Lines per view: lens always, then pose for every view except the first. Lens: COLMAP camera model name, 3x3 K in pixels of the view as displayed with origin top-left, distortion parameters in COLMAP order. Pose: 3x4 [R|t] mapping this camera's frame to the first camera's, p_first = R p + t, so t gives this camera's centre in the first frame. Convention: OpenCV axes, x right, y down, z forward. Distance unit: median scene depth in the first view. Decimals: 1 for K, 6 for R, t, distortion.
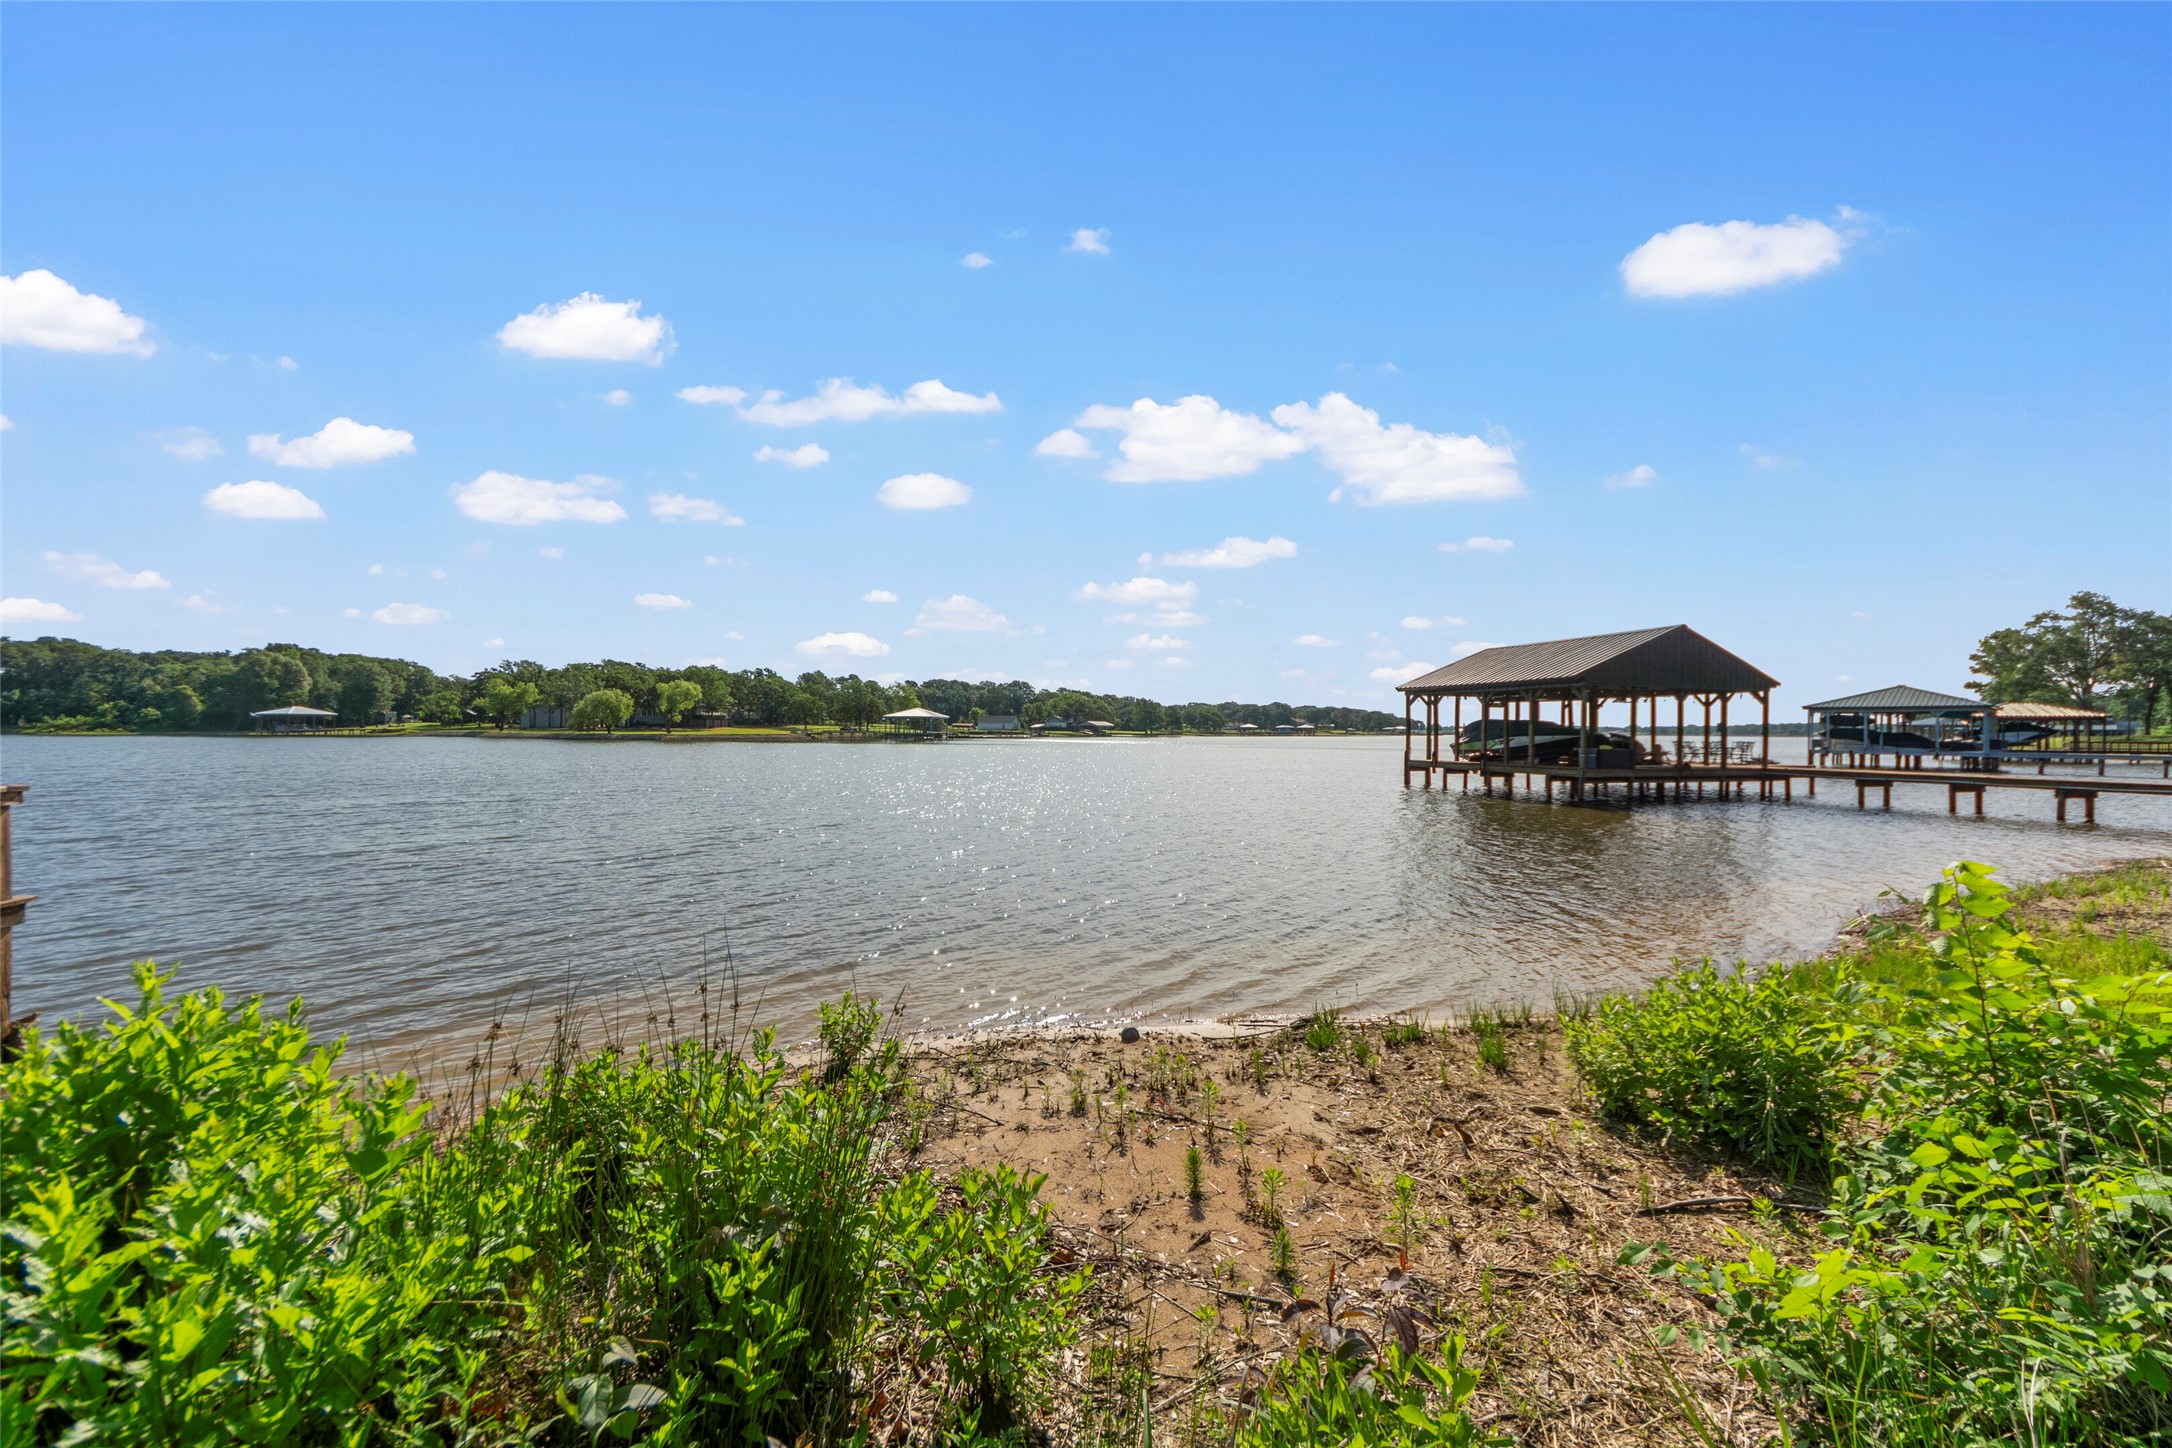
lens RADIAL K [[786.7, 0, 1088.5], [0, 786.7, 728.5], [0, 0, 1]] dist [-0.001802, 0.001691]
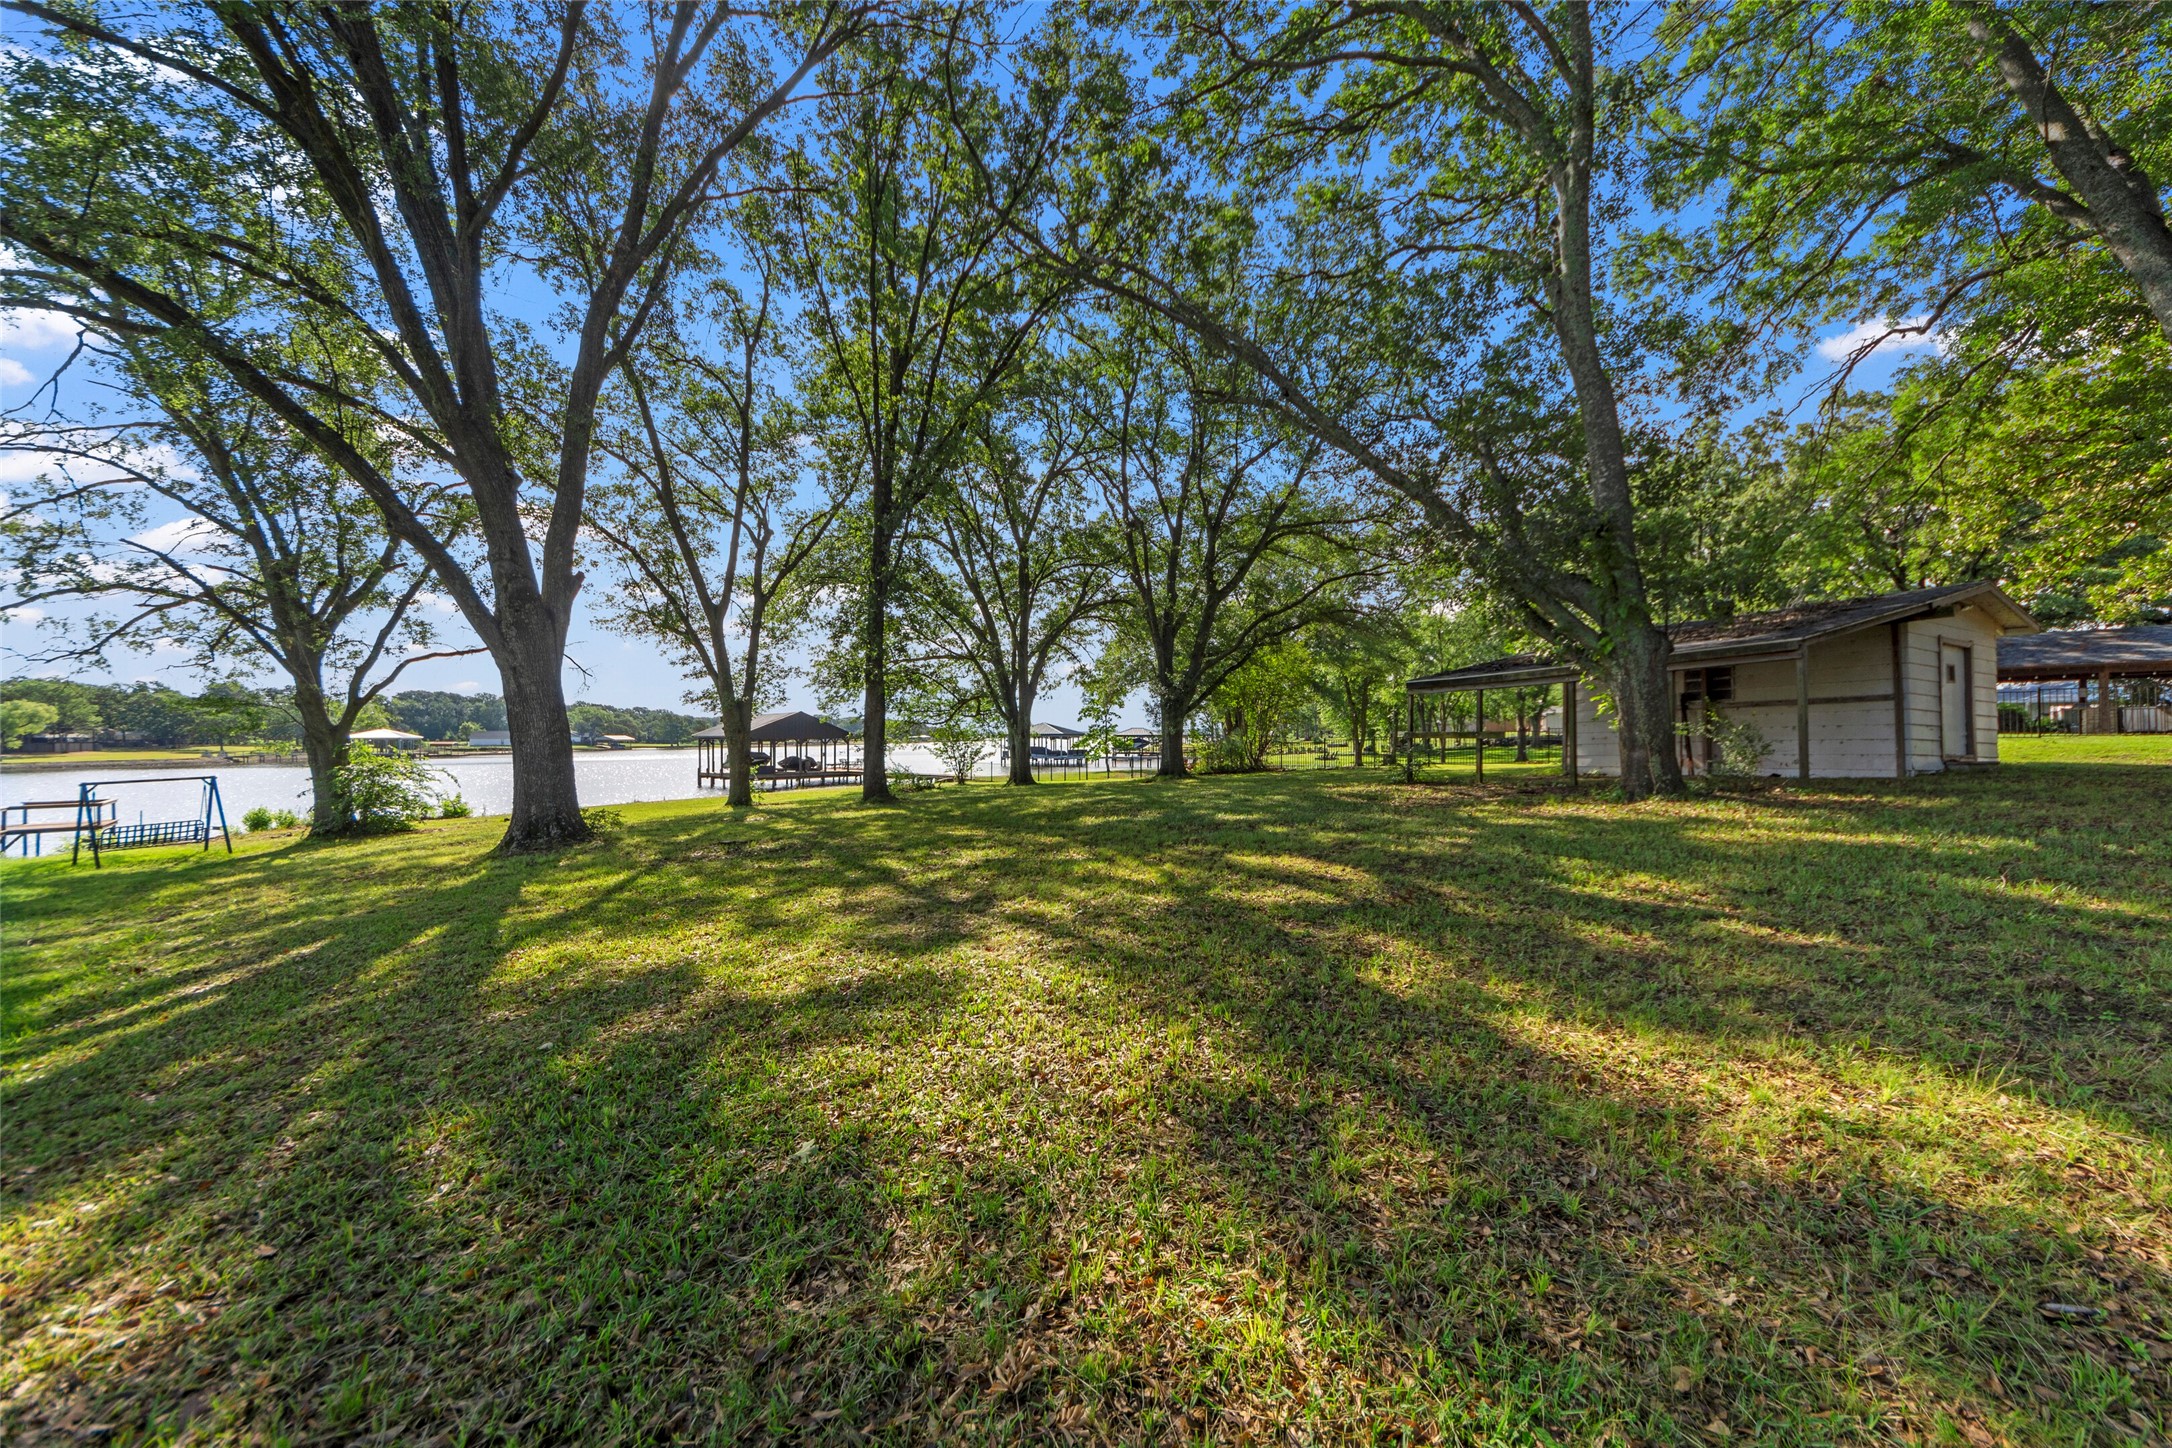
lens RADIAL K [[786.7, 0, 1086.6], [0, 786.7, 733.3], [0, 0, 1]] dist [-0.001802, 0.001691]
pose [[0.874155, -0.010774, 0.485527, 0.065560], [0.010745, 0.999938, 0.002843, -0.011334], [-0.485527, 0.002731, 0.874217, -0.255641]]
